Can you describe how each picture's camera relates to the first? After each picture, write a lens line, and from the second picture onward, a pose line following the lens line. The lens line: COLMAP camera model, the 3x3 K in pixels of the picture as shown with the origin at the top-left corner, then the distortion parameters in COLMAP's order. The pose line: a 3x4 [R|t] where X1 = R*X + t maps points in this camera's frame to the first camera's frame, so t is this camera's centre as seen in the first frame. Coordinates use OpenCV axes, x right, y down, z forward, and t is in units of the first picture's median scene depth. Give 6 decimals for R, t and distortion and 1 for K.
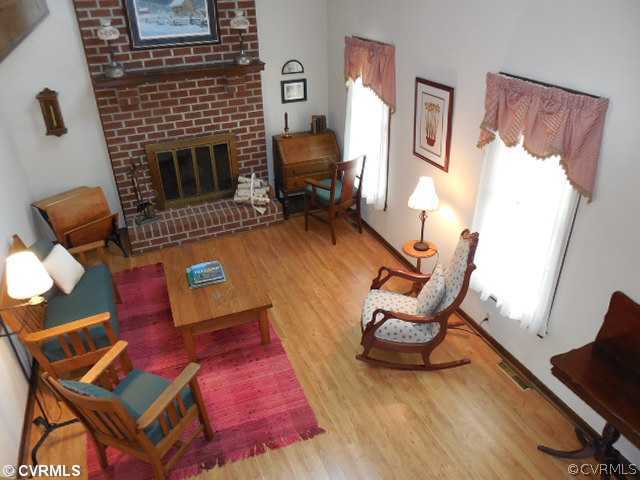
lens RADIAL K [[492.2, 0, 330.3], [0, 492.2, 237.4], [0, 0, 1]] dist [-0.001547, 0.001761]
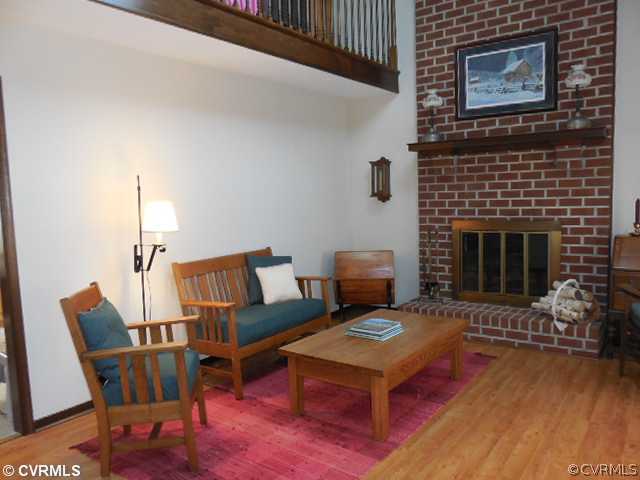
lens RADIAL K [[492.2, 0, 330.3], [0, 492.2, 237.4], [0, 0, 1]] dist [-0.001547, 0.001761]
pose [[0.518745, 0.082663, -0.850924, 0.294629], [-0.397622, 0.904442, -0.154538, 0.073893], [0.756836, 0.418512, 0.502043, 0.391048]]
